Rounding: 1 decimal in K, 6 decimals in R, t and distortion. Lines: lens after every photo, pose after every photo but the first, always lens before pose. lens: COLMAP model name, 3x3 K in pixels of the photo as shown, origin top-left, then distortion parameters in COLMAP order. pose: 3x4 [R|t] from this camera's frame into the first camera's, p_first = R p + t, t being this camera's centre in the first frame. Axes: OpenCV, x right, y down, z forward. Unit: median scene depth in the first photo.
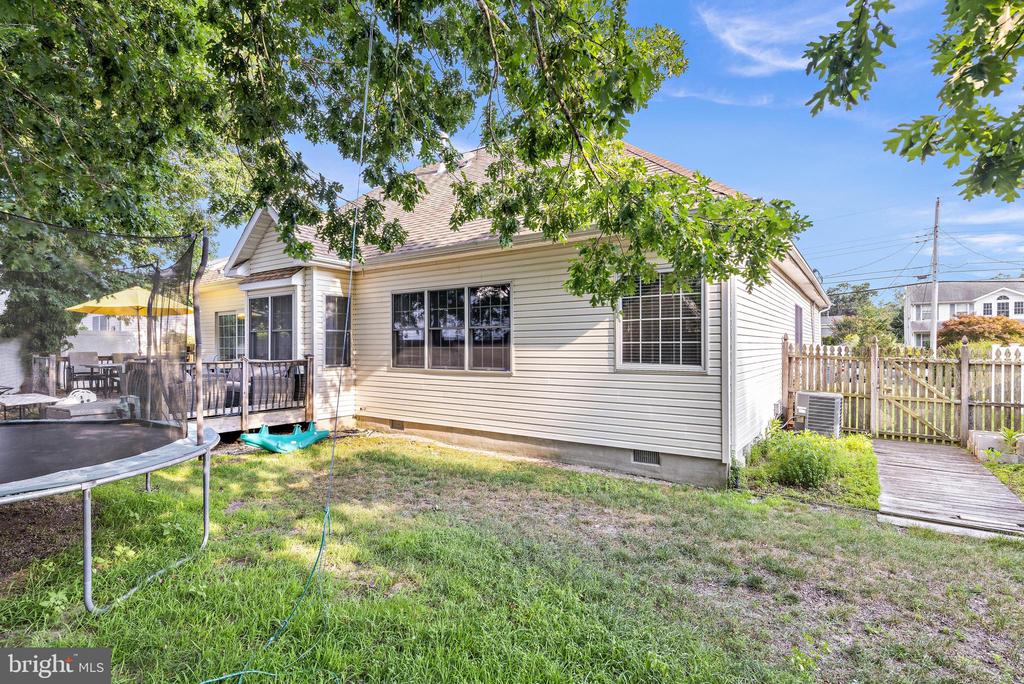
lens RADIAL K [[496.3, 0, 511.9], [0, 496.3, 345.8], [0, 0, 1]] dist [0.009295, -0.000307]
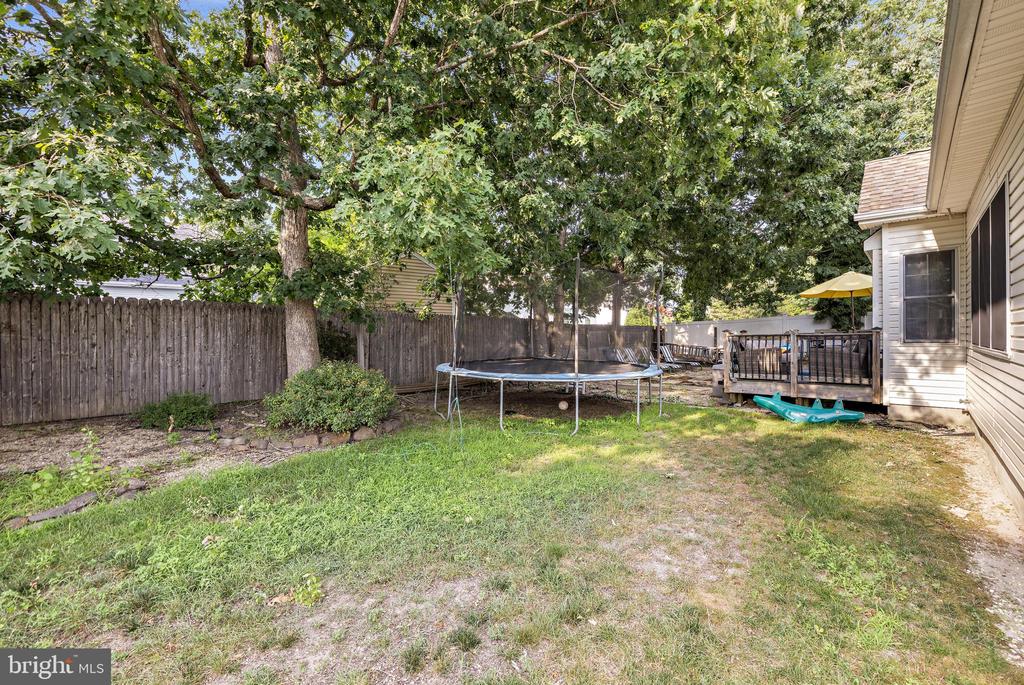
lens RADIAL K [[428.4, 0, 511.3], [0, 428.4, 338.6], [0, 0, 1]] dist [0.001476, 0.000043]
pose [[-0.130046, 0.007818, -0.991477, 0.483029], [0.015329, 0.999865, 0.005874, 0.026089], [0.991389, -0.014435, -0.130148, 0.520037]]
